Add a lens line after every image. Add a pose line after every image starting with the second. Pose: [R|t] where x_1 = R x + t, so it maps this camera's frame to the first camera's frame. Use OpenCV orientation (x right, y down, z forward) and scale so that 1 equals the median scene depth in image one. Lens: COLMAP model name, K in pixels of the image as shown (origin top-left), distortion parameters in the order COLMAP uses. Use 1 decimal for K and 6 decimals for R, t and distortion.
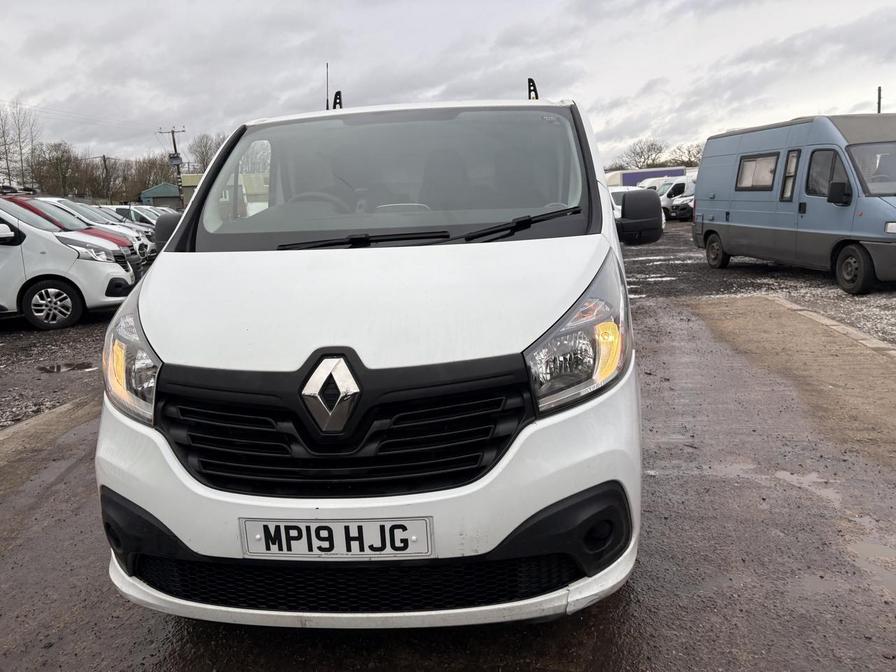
lens RADIAL K [[649.7, 0, 448.0], [0, 649.7, 336.0], [0, 0, 1]] dist [0.047748, -0.040612]
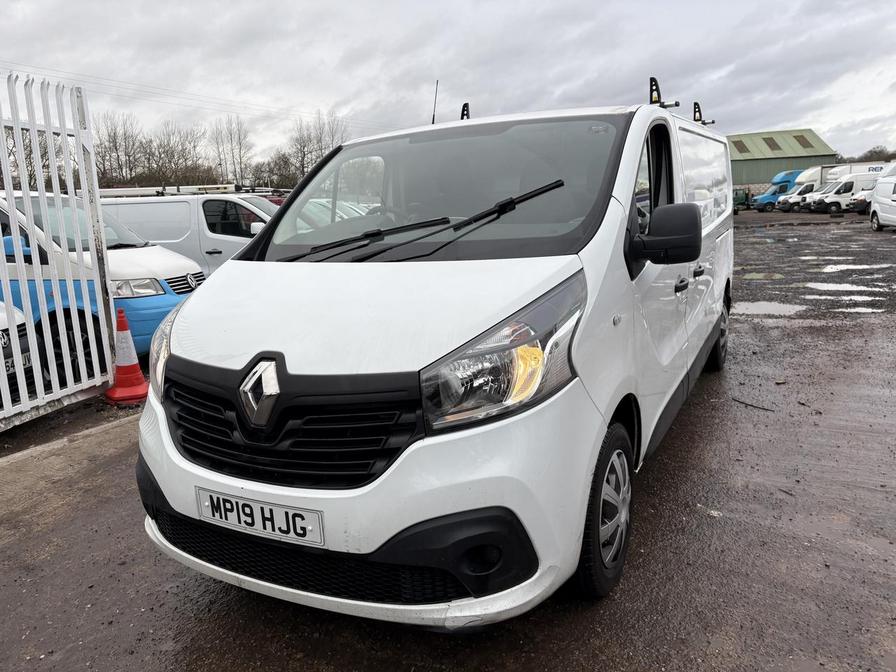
lens RADIAL K [[649.7, 0, 448.0], [0, 649.7, 336.0], [0, 0, 1]] dist [0.047748, -0.040612]
pose [[0.926733, 0.071250, -0.368902, 0.549261], [-0.067467, 0.997453, 0.023164, -0.060218], [0.369613, 0.003422, 0.929180, 0.042388]]
